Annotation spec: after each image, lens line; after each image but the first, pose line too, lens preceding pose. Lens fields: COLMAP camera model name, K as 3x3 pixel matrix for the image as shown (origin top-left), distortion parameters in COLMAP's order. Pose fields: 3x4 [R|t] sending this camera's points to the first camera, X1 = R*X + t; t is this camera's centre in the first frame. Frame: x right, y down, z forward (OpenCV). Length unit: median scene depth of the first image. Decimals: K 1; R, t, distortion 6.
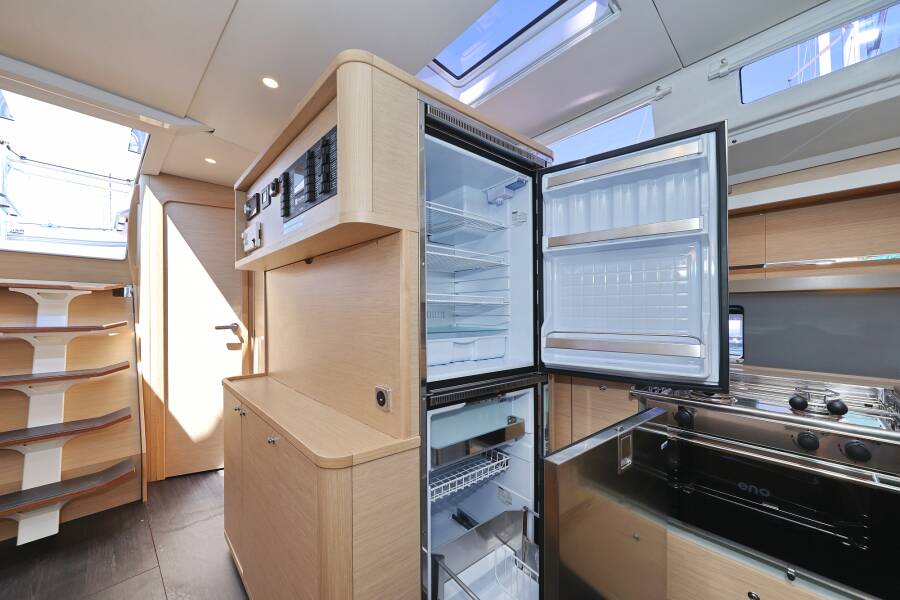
lens RADIAL K [[317.8, 0, 450.9], [0, 317.8, 318.1], [0, 0, 1]] dist [-0.000443, -0.000066]
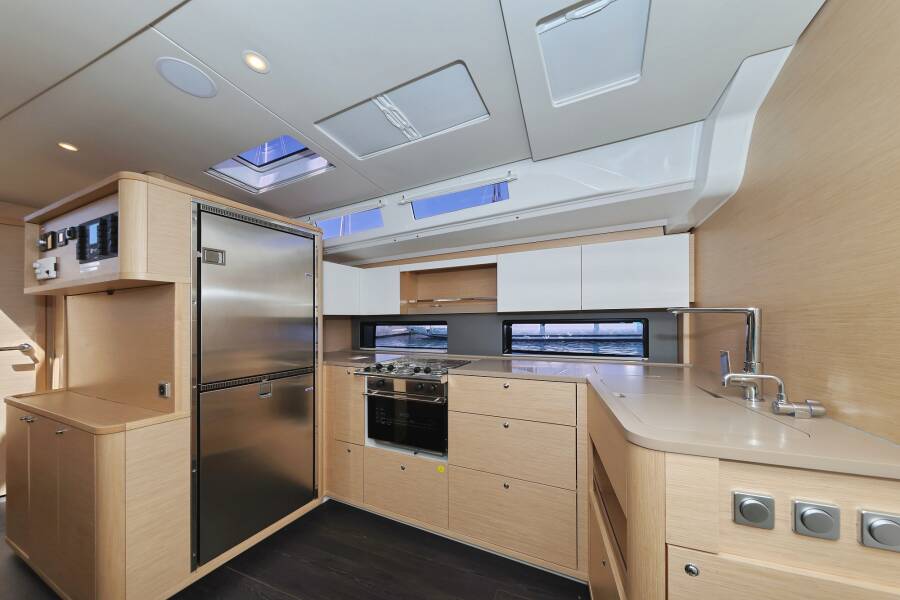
lens RADIAL K [[287.4, 0, 458.7], [0, 287.4, 320.2], [0, 0, 1]] dist [0.000772, 0.000034]
pose [[0.929116, -0.011896, 0.369596, 0.387140], [0.021622, 0.999520, -0.022184, -0.013970], [-0.369155, 0.028603, 0.928928, -0.531730]]
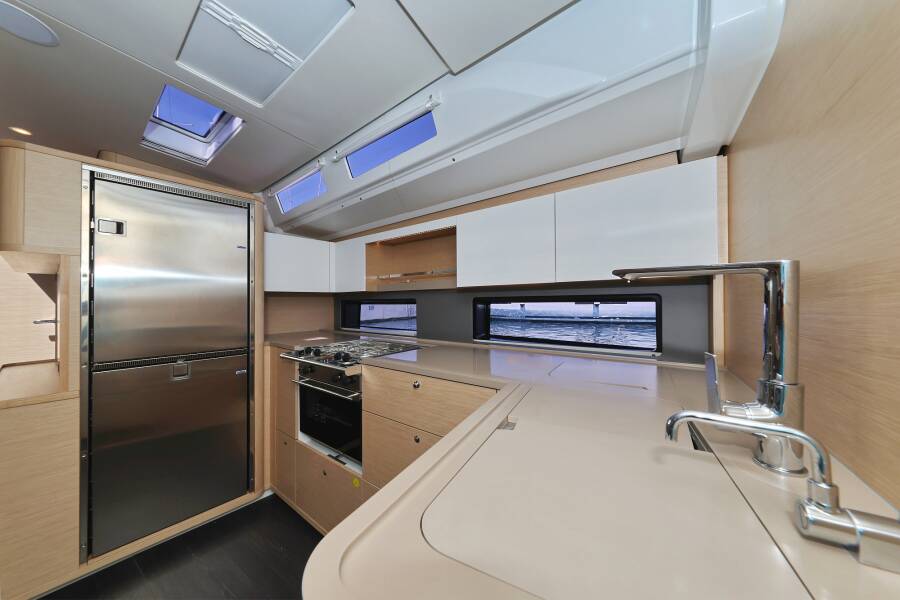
lens RADIAL K [[287.8, 0, 455.8], [0, 287.8, 300.3], [0, 0, 1]] dist [0.001422, 0.000097]
pose [[0.985901, -0.008672, 0.167108, 0.861212], [0.013575, 0.999510, -0.028221, 0.000882], [-0.166781, 0.030091, 0.985535, -0.411052]]
